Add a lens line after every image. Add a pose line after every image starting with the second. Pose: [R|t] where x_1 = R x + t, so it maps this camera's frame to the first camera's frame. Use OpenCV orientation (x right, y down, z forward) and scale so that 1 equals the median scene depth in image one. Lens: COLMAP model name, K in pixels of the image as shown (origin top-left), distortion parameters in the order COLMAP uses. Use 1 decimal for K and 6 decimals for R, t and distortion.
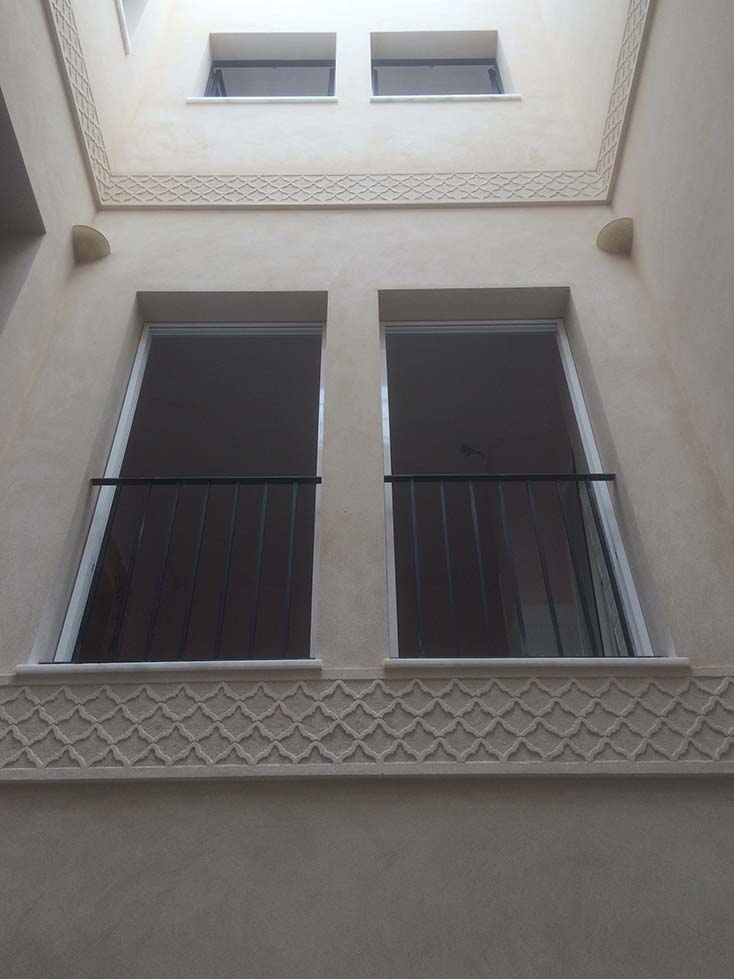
lens RADIAL K [[863.7, 0, 454.1], [0, 863.7, 459.5], [0, 0, 1]] dist [0.086972, -0.082050]
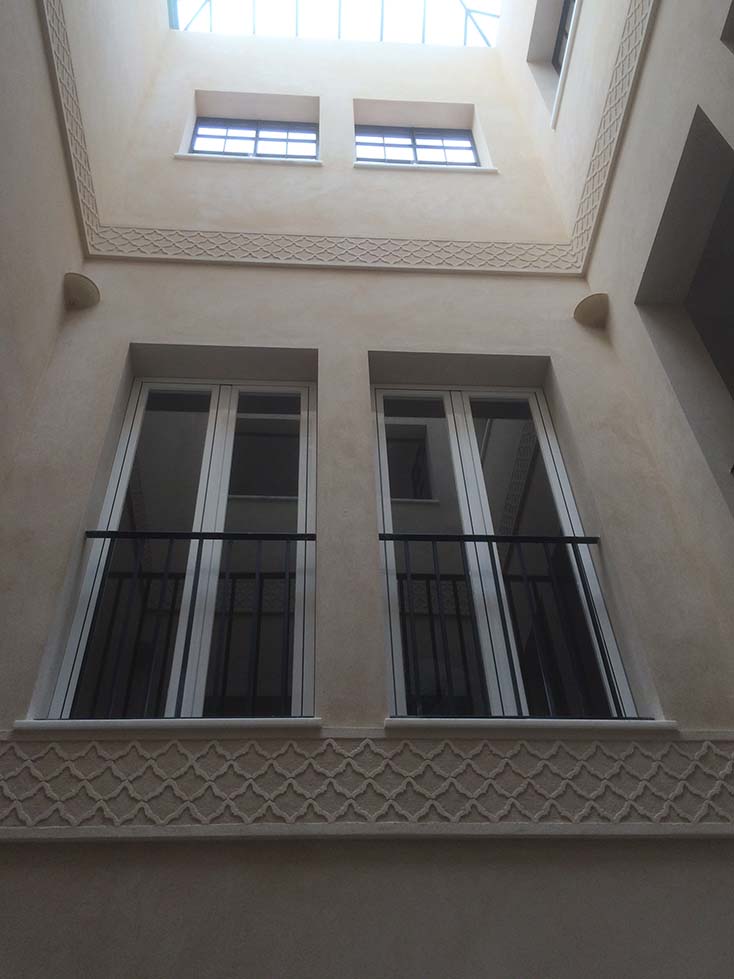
lens RADIAL K [[863.7, 0, 345.6], [0, 863.7, 496.2], [0, 0, 1]] dist [0.086972, -0.082050]
pose [[0.996695, 0.029951, 0.075515, -0.191570], [-0.027947, 0.999232, -0.027458, 0.002343], [-0.076279, 0.025256, 0.996767, 0.000105]]
